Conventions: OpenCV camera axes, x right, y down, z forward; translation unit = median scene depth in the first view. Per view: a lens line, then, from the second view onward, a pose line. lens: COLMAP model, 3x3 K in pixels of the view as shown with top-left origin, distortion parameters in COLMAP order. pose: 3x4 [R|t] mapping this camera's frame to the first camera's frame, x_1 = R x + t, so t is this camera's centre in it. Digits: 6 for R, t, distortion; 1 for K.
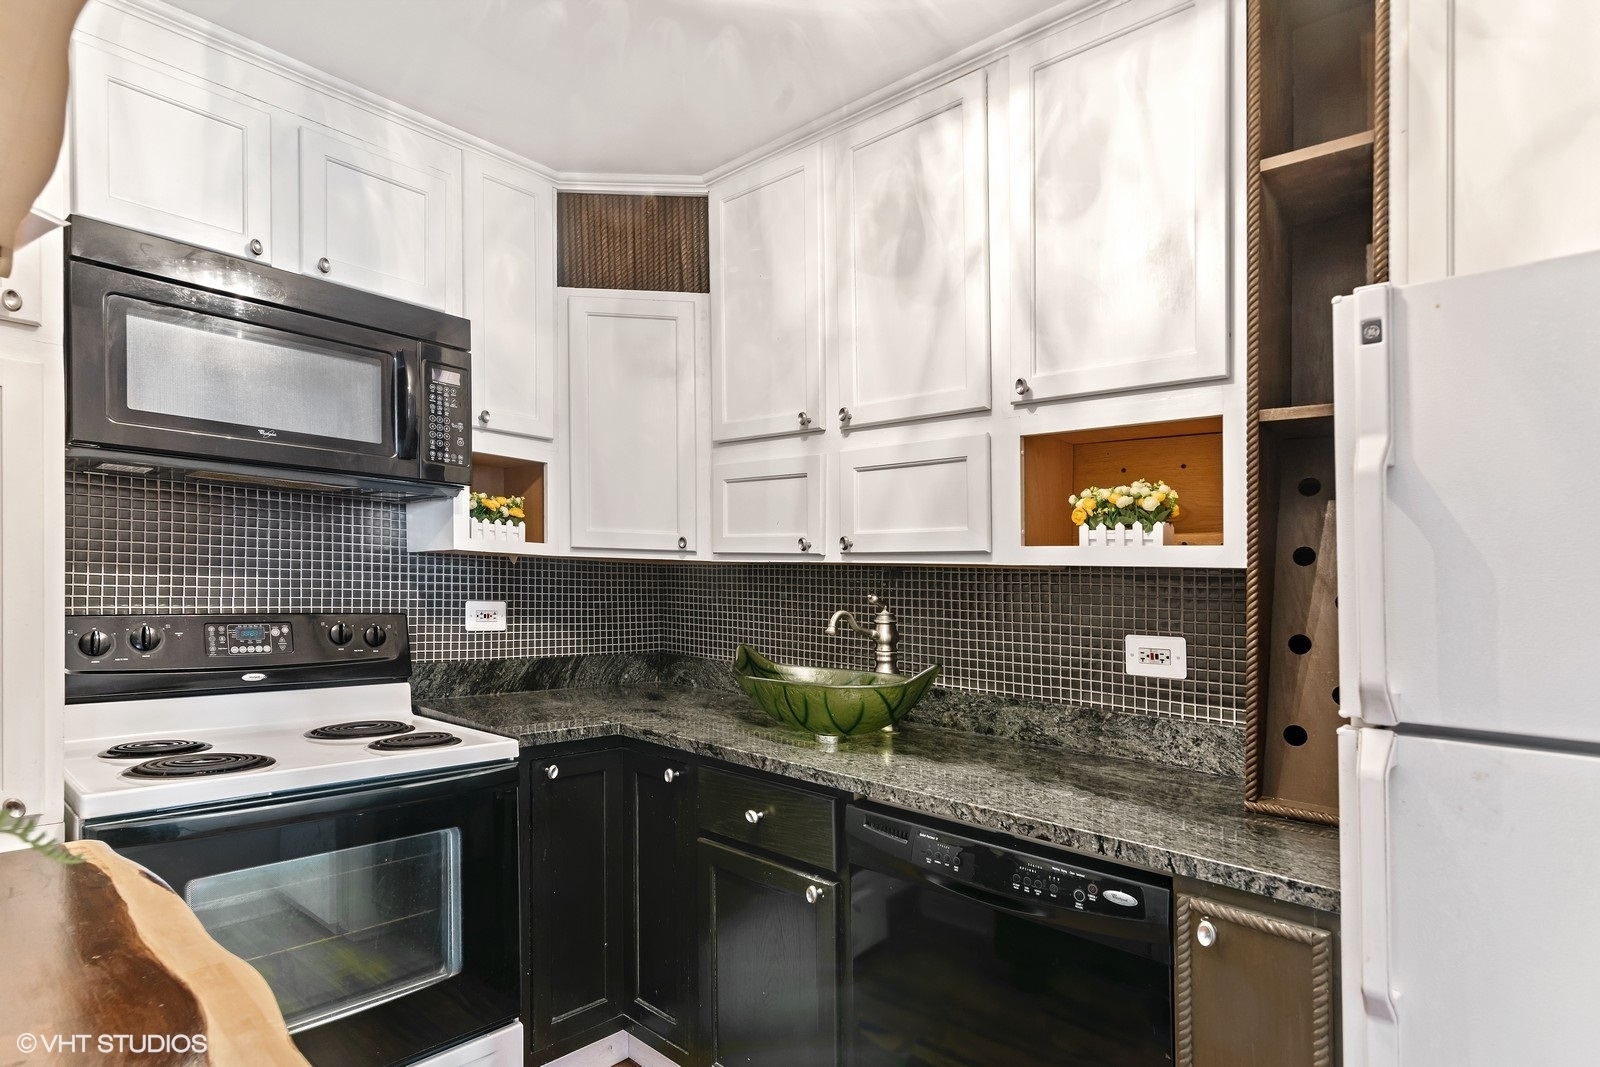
lens RADIAL K [[829.5, 0, 796.3], [0, 829.5, 550.9], [0, 0, 1]] dist [0.014036, 0.000318]
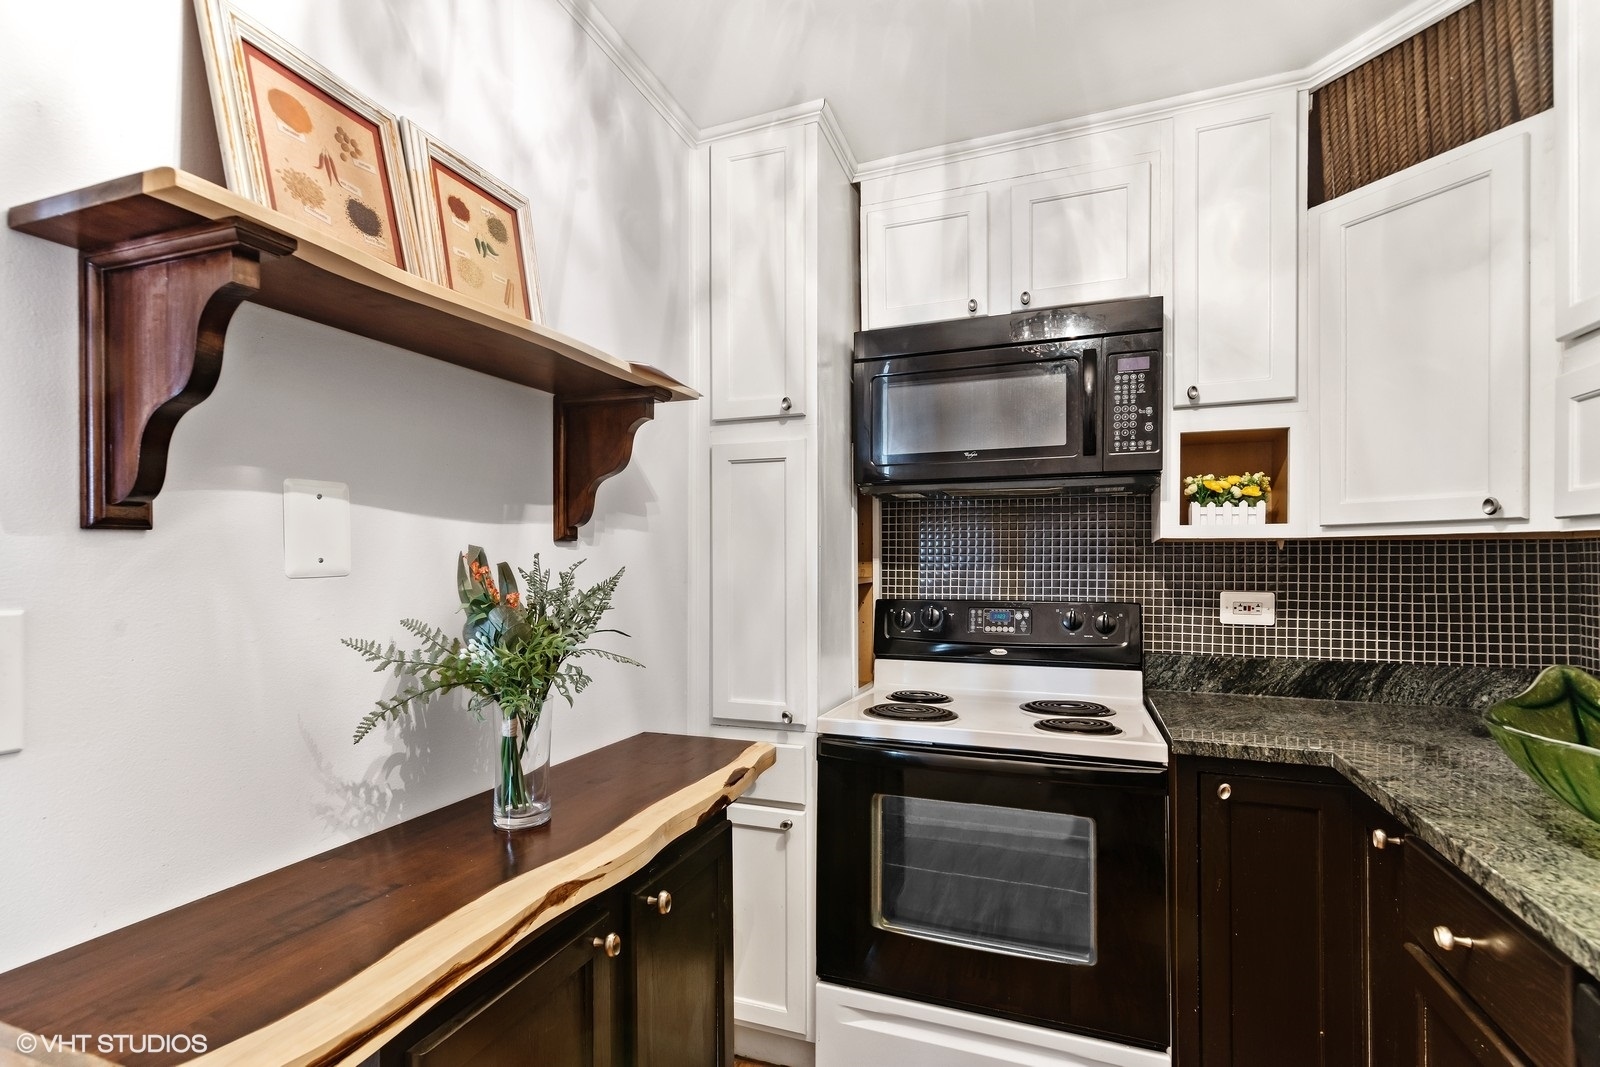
lens RADIAL K [[745.2, 0, 765.4], [0, 745.2, 562.1], [0, 0, 1]] dist [0.016404, -0.000503]
pose [[0.374860, -0.031013, -0.926563, 0.204766], [0.050696, 0.998631, -0.012915, 0.012932], [0.925694, -0.042131, 0.375919, 0.226435]]
